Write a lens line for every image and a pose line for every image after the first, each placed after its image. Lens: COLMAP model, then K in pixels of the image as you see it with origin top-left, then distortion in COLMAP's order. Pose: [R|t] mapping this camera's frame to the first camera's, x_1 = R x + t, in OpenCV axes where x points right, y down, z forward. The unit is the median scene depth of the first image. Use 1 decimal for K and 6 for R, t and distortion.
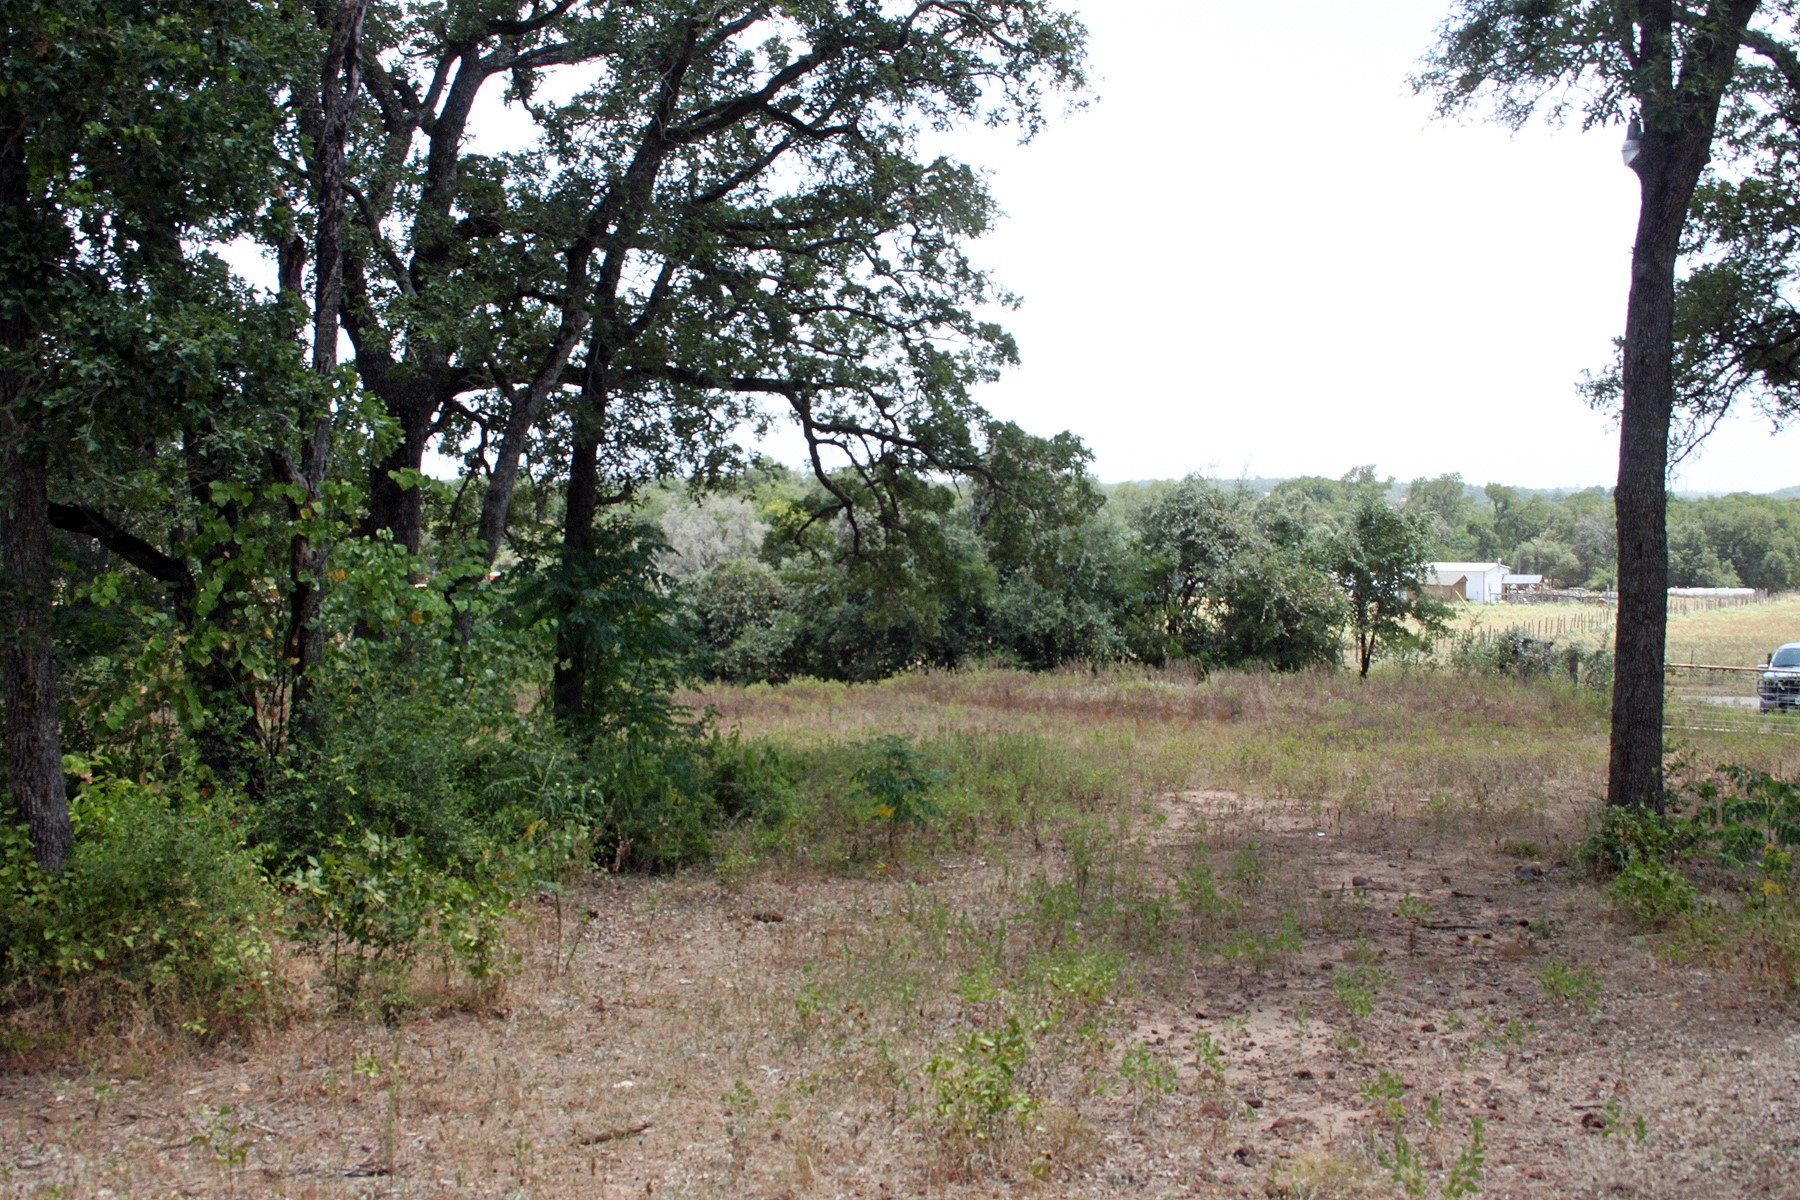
lens RADIAL K [[2198.4, 0, 900.0], [0, 2198.4, 600.0], [0, 0, 1]] dist [-0.101661, 0.005736]
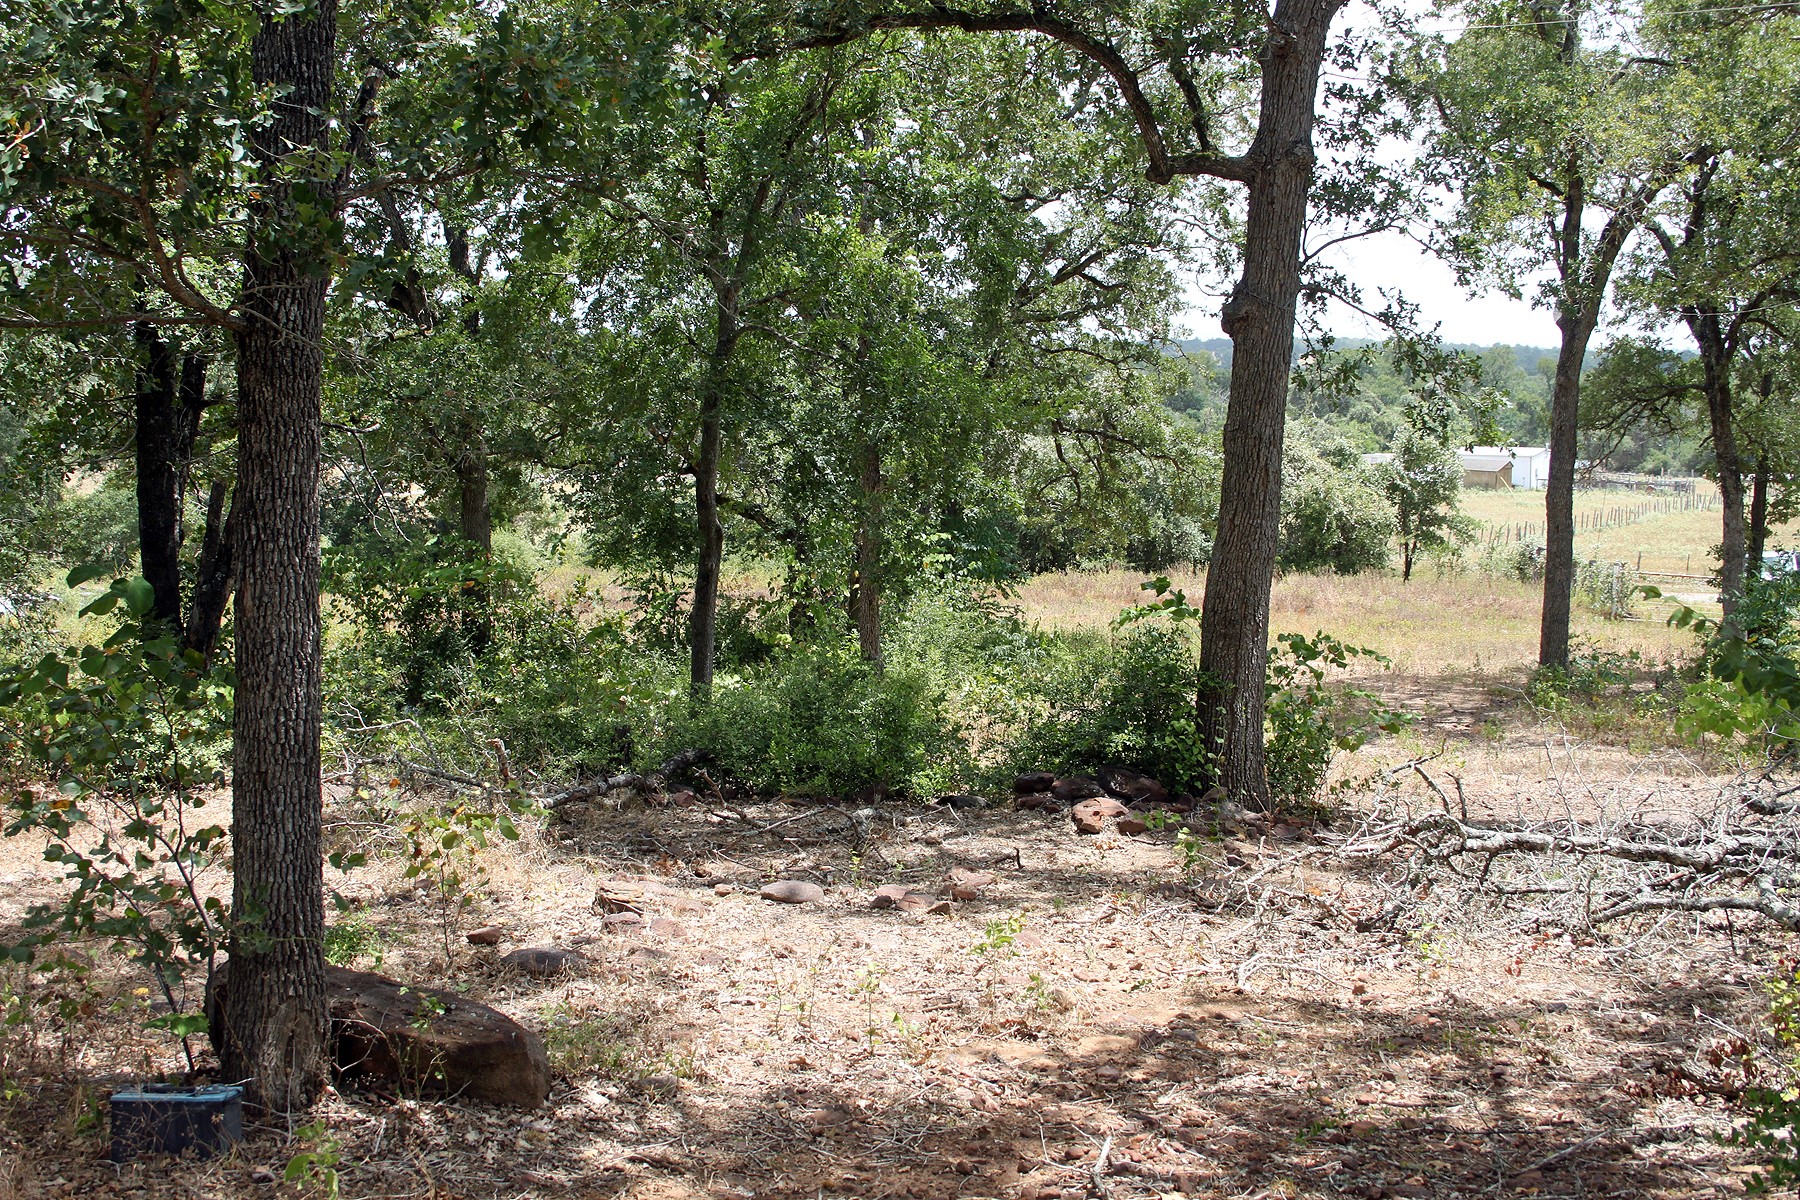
lens RADIAL K [[2462.4, 0, 900.0], [0, 2462.4, 600.0], [0, 0, 1]] dist [-0.031309, -0.057077]
pose [[0.999973, 0.004066, 0.006173, -0.079652], [-0.004392, 0.998545, 0.053738, -0.024454], [-0.005946, -0.053764, 0.998536, -0.371436]]
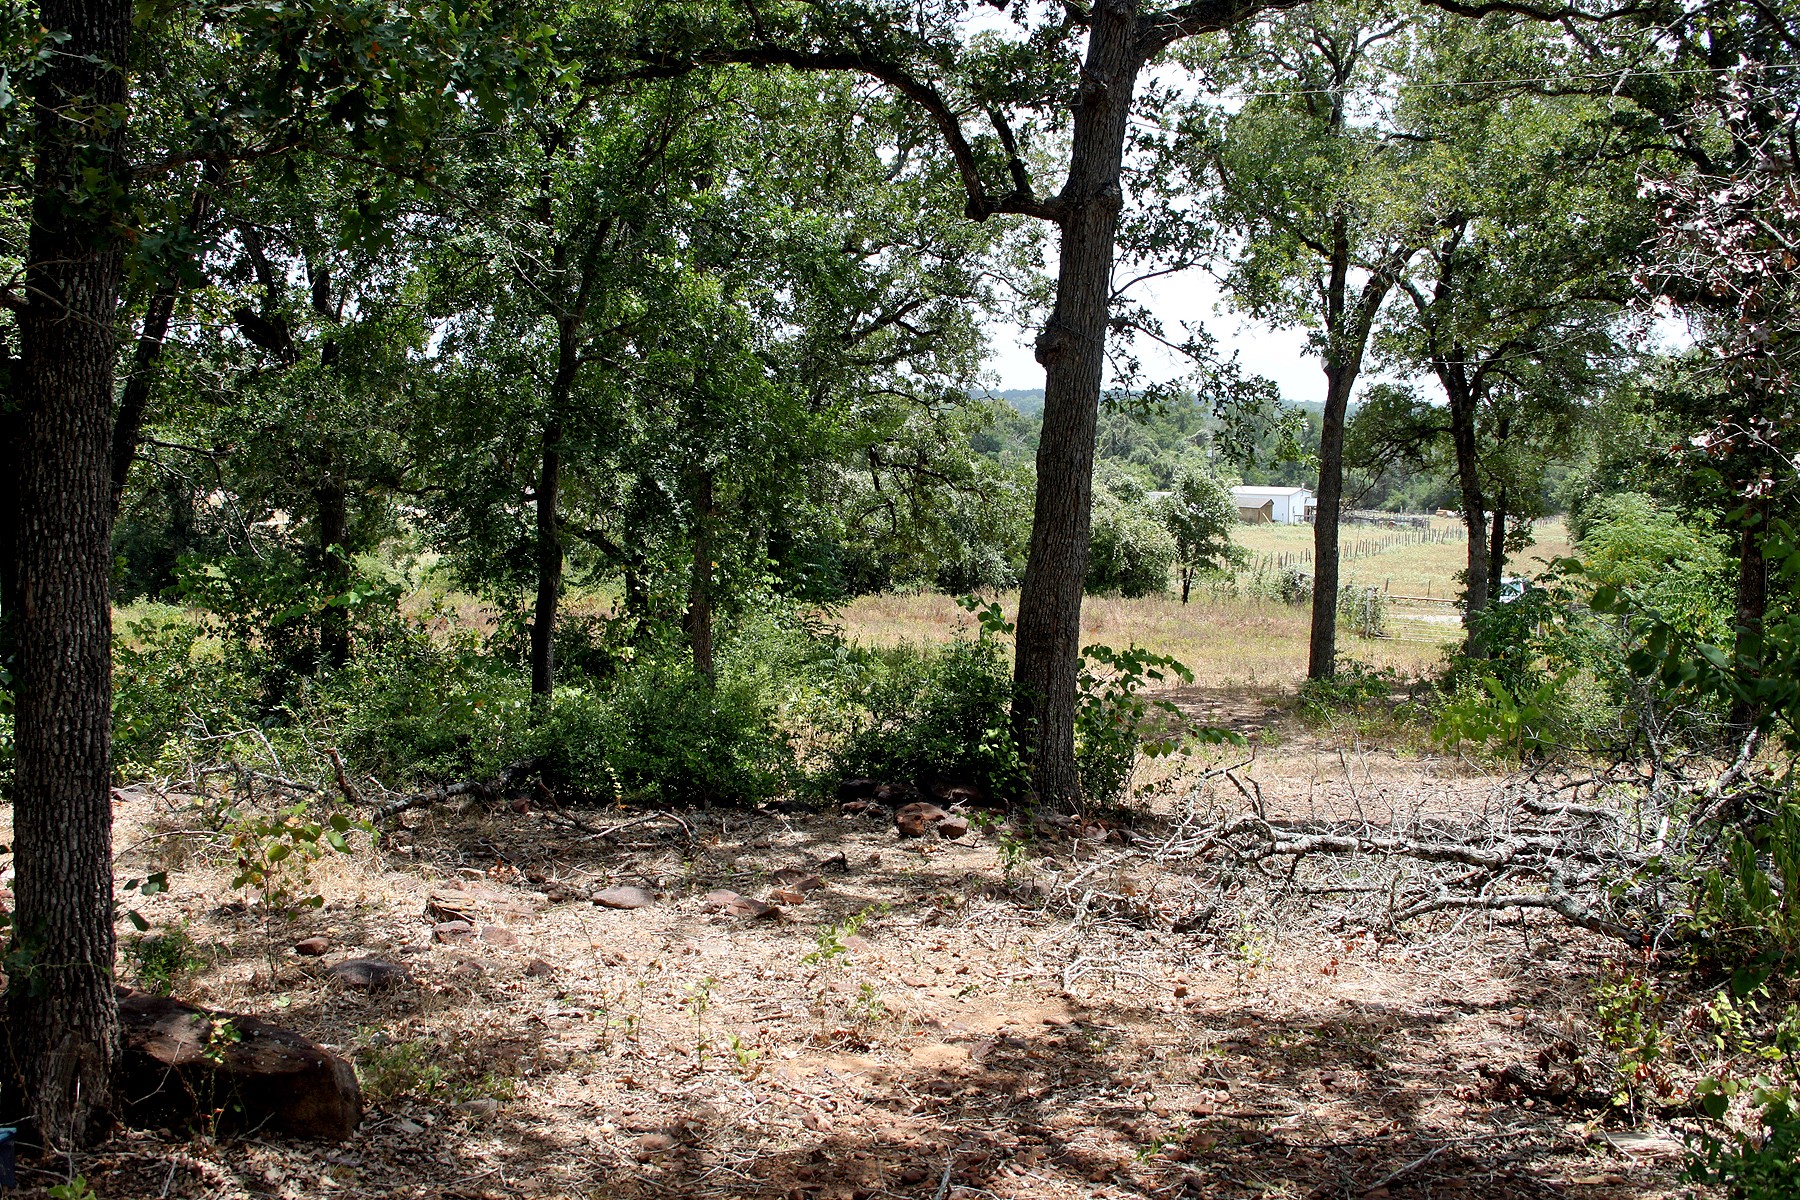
lens RADIAL K [[2198.4, 0, 900.0], [0, 2198.4, 600.0], [0, 0, 1]] dist [-0.101661, 0.005736]
pose [[0.996536, 0.006258, 0.082926, -0.079485], [-0.009881, 0.999011, 0.043351, -0.022415], [-0.082573, -0.044021, 0.995612, -0.351469]]
